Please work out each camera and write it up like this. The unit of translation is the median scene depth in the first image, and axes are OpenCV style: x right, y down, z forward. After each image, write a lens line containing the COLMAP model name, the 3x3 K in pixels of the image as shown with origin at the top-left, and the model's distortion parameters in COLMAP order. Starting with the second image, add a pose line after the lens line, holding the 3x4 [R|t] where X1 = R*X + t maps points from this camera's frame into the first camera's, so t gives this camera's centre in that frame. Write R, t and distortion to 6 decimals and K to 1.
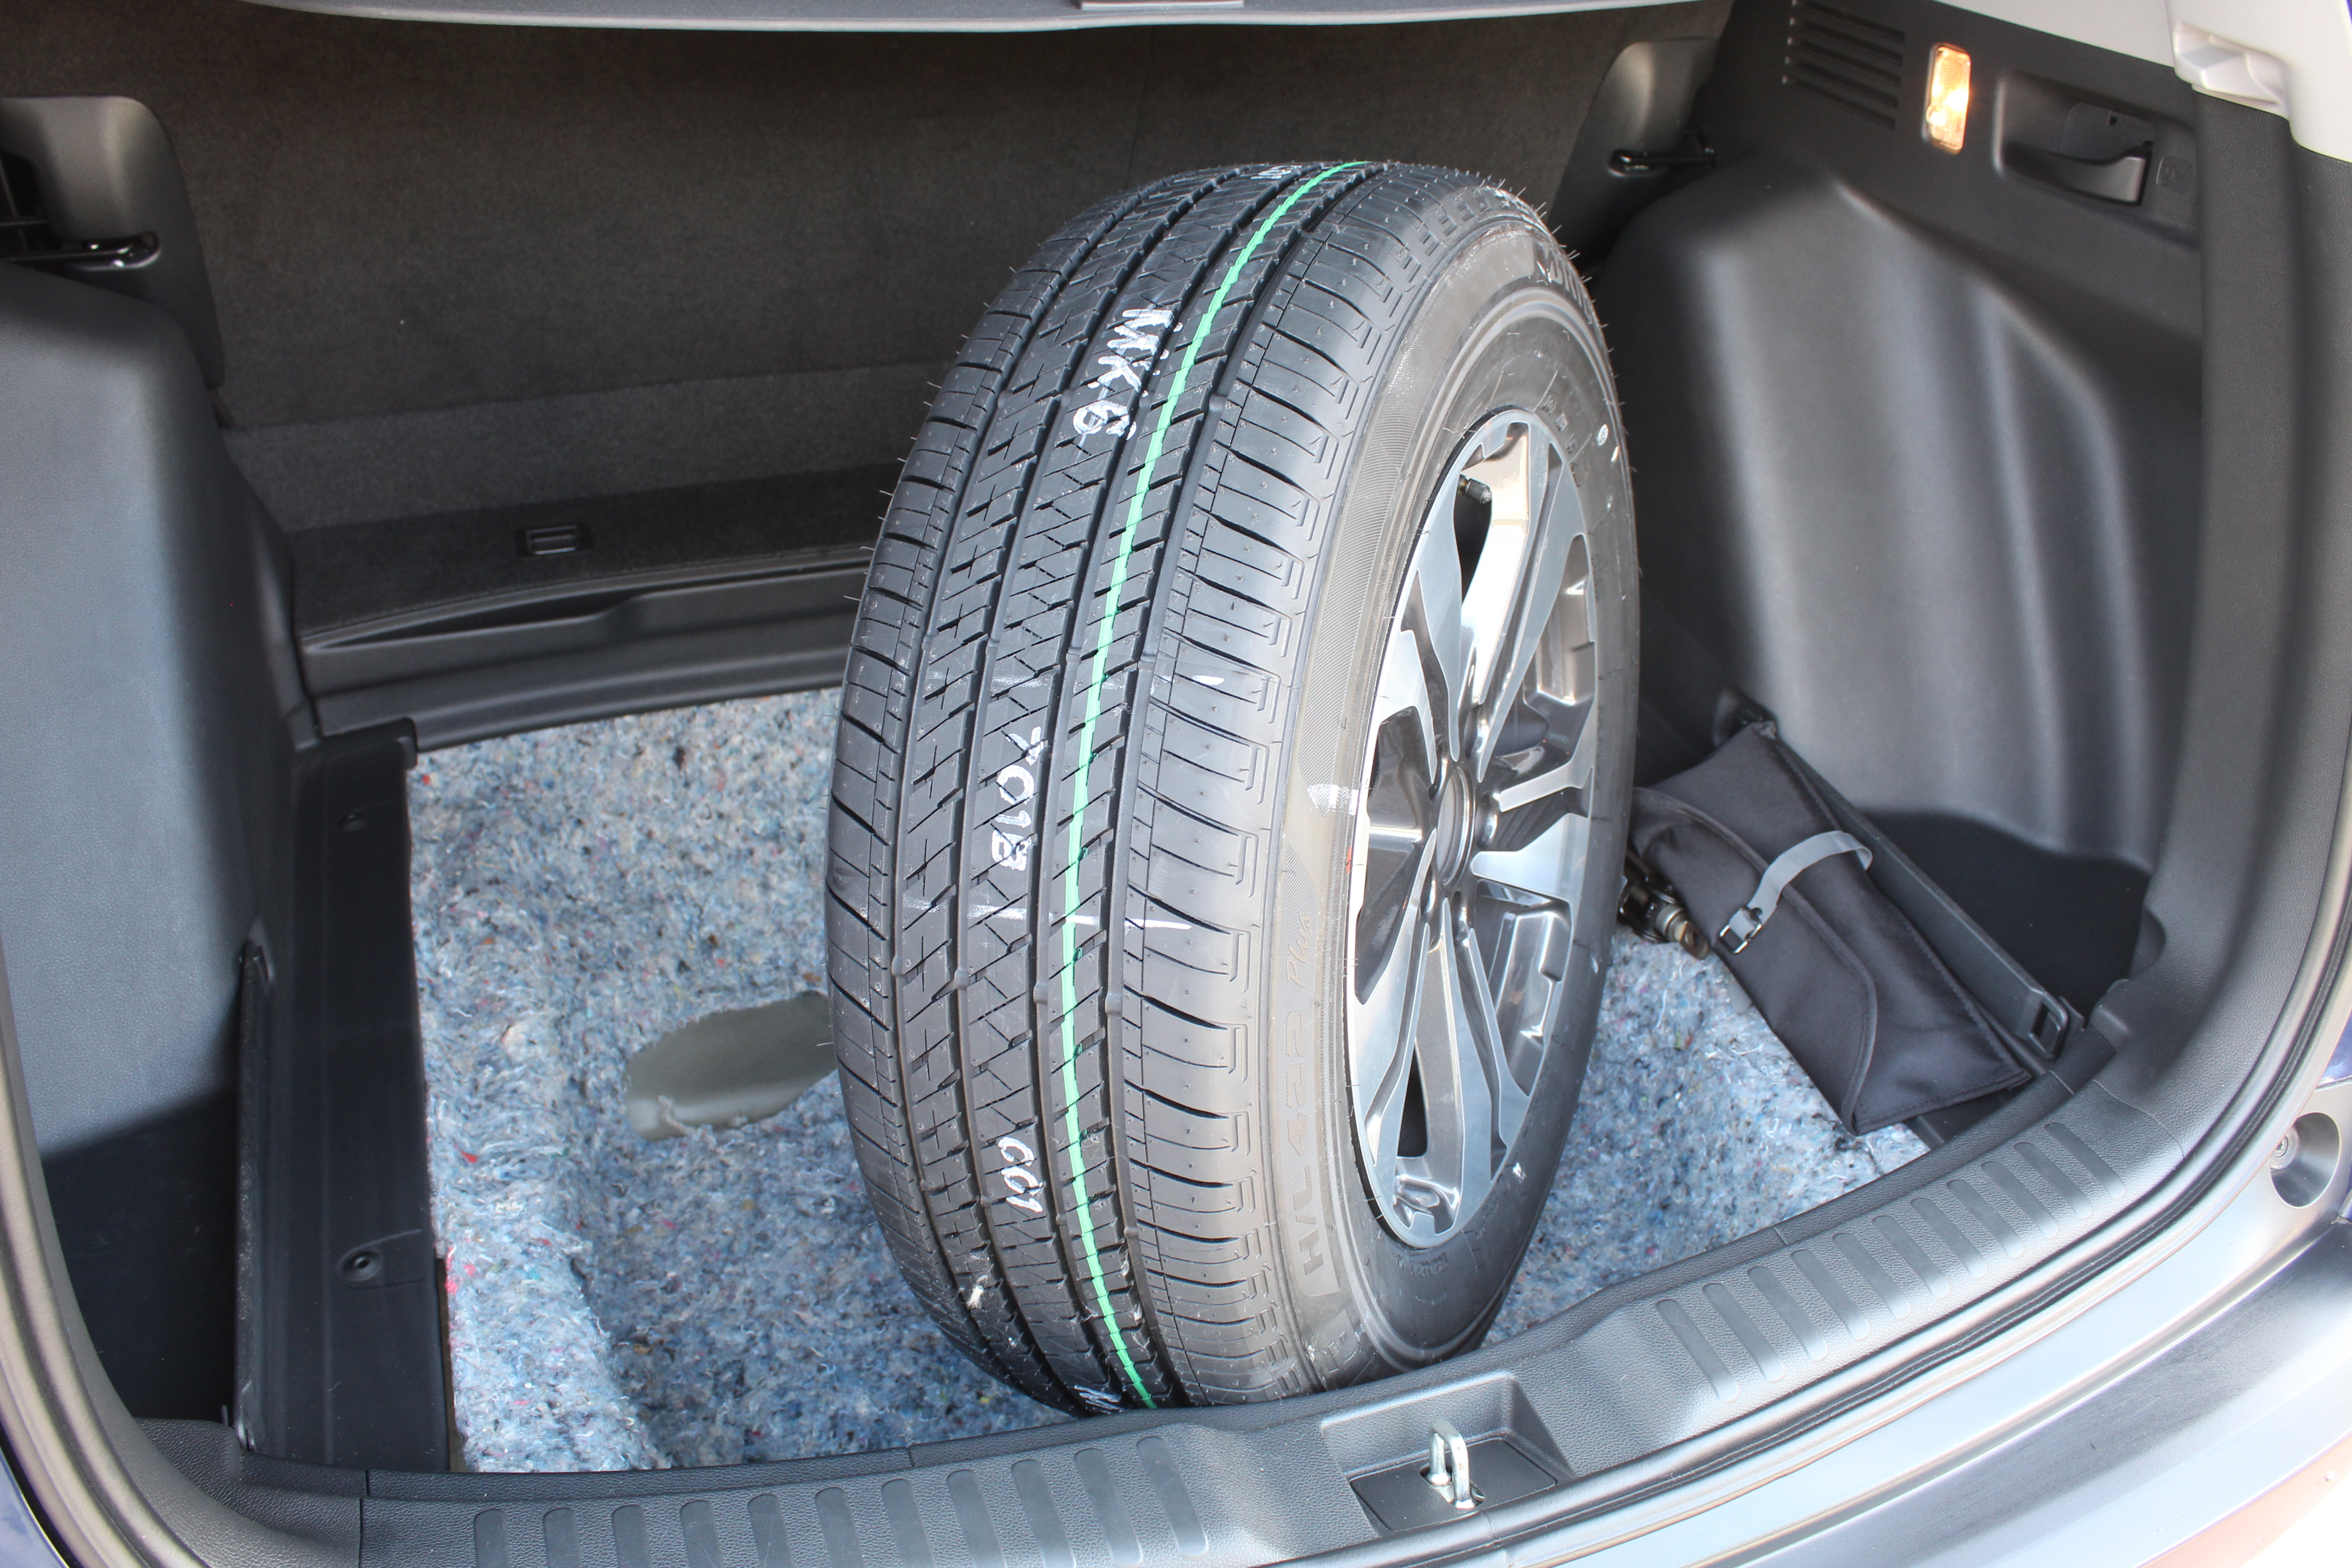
lens RADIAL K [[1778.8, 0, 1188.5], [0, 1778.8, 777.7], [0, 0, 1]] dist [-0.185418, 0.125571]
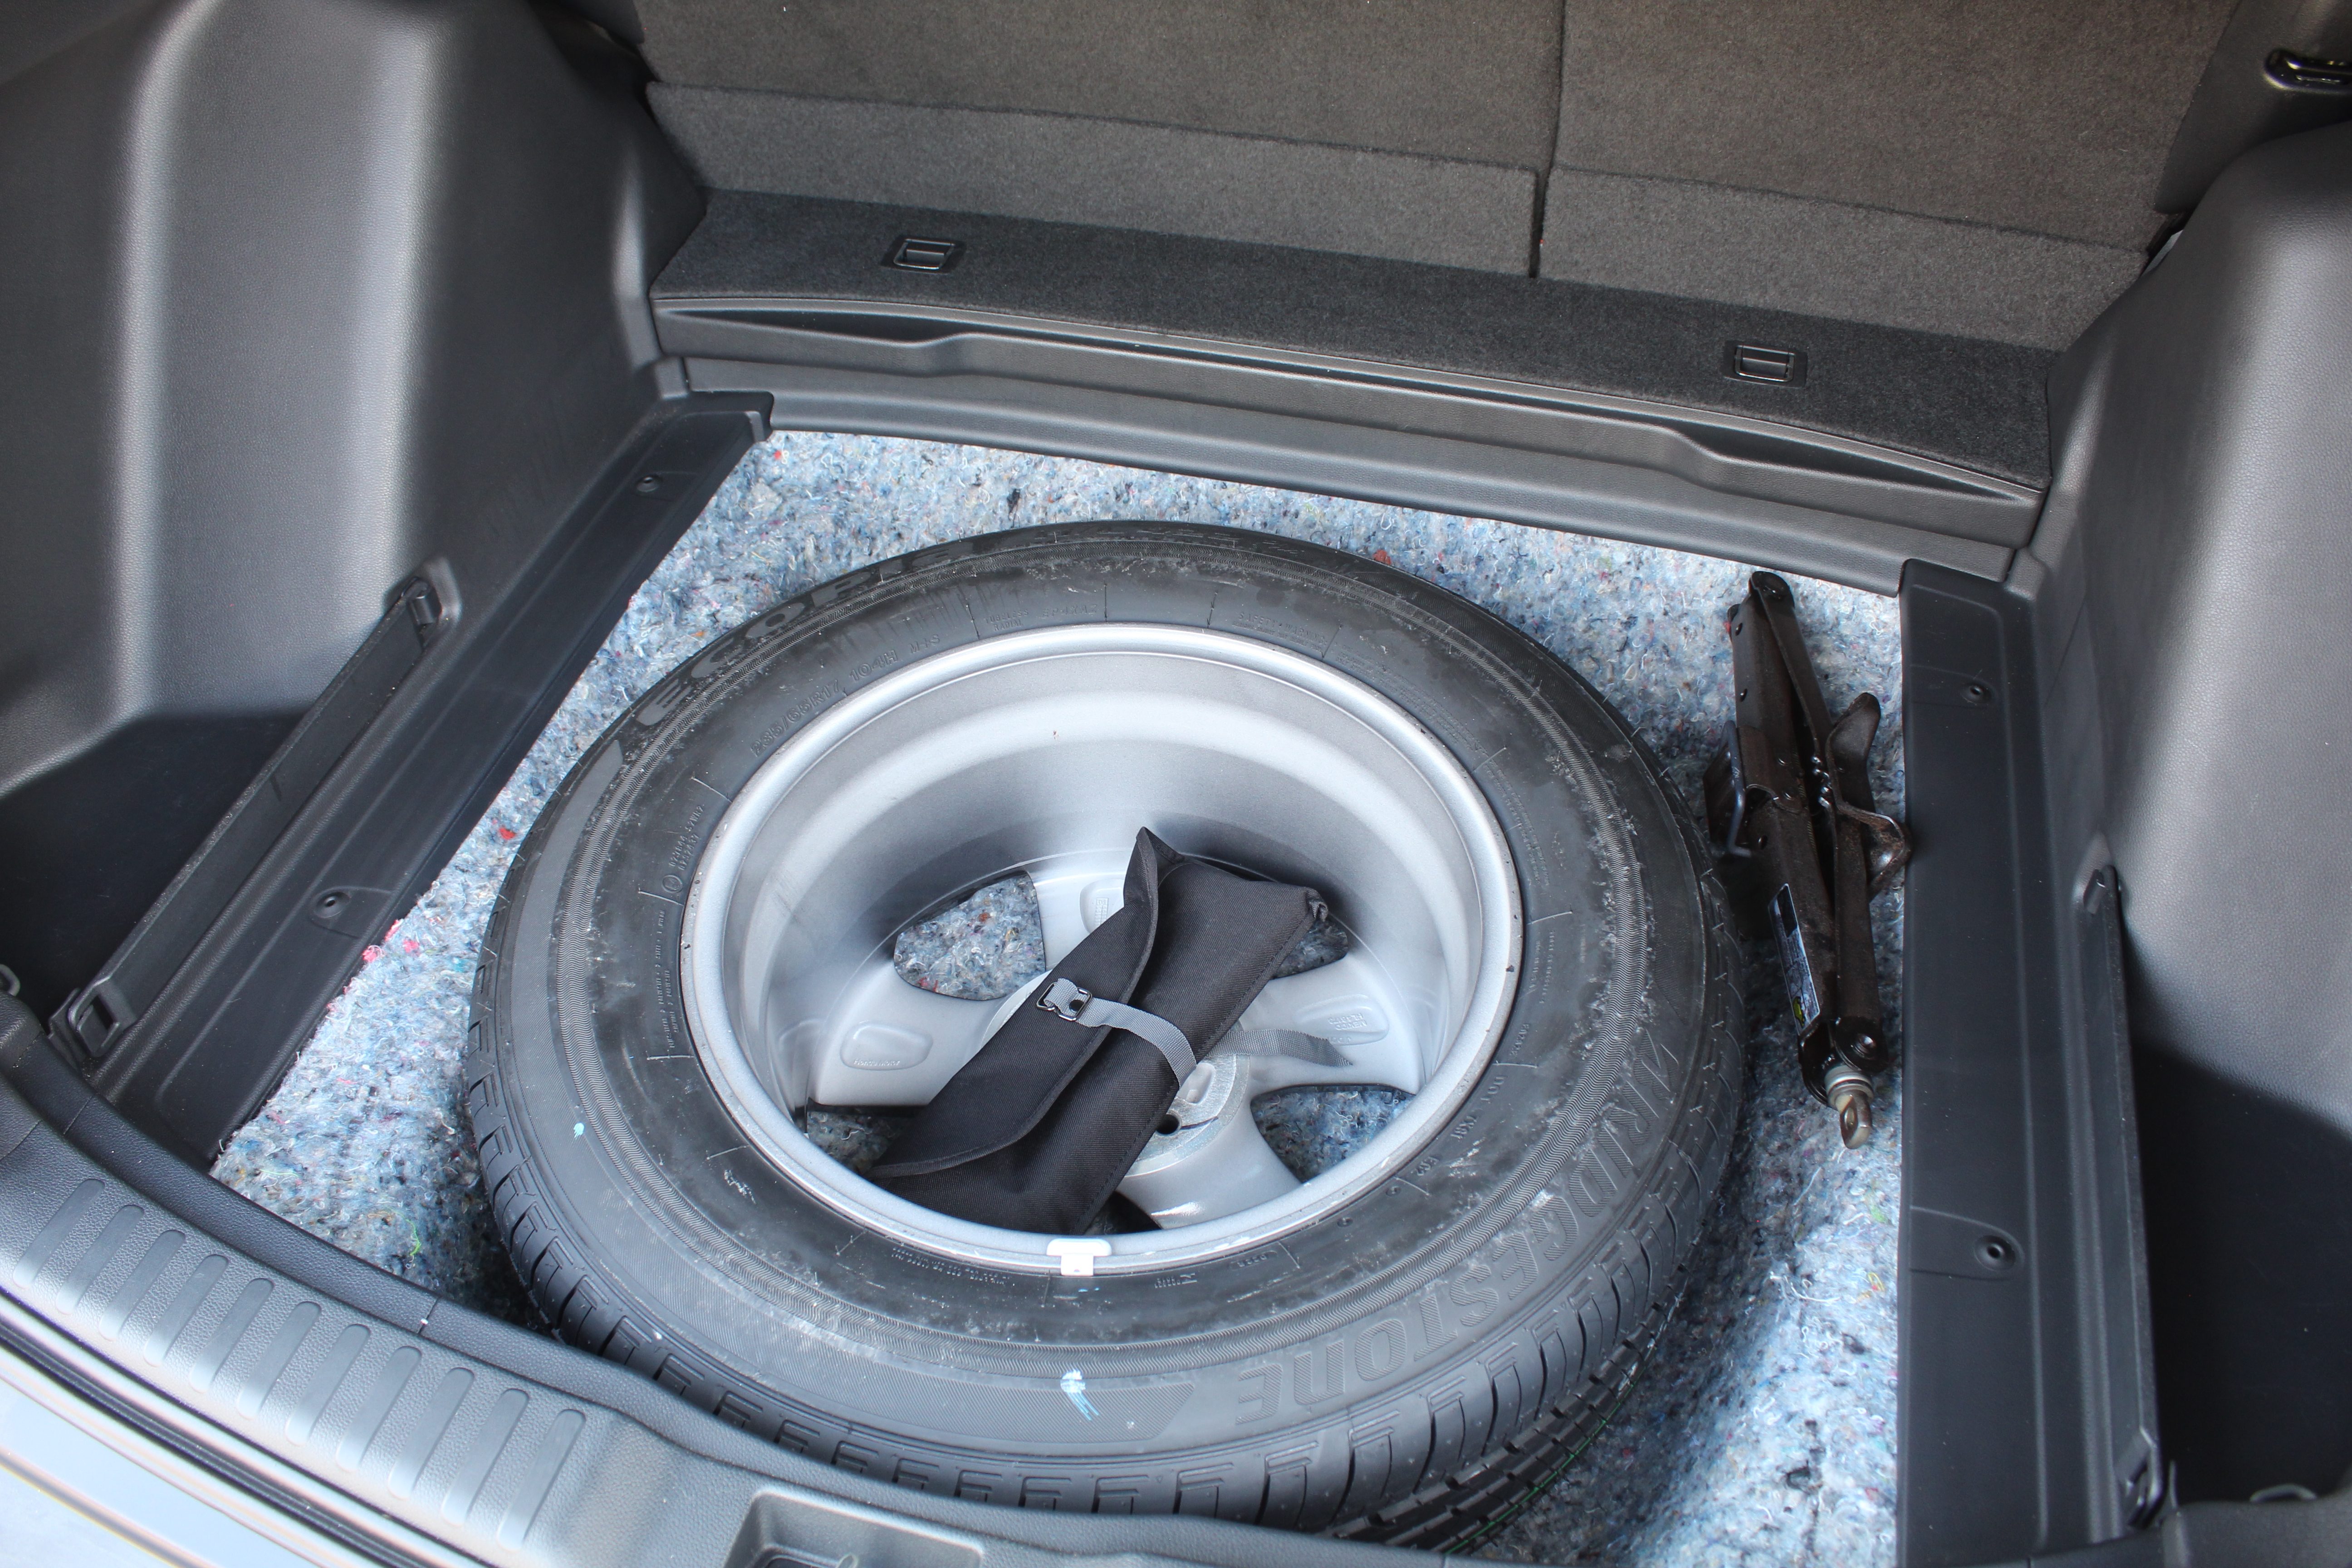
lens RADIAL K [[1778.8, 0, 1188.5], [0, 1778.8, 777.7], [0, 0, 1]] dist [-0.185418, 0.125571]
pose [[0.833807, 0.350999, -0.426104, 0.280302], [-0.271014, 0.932695, 0.237973, -0.136231], [0.480954, -0.082943, 0.872814, 0.189429]]
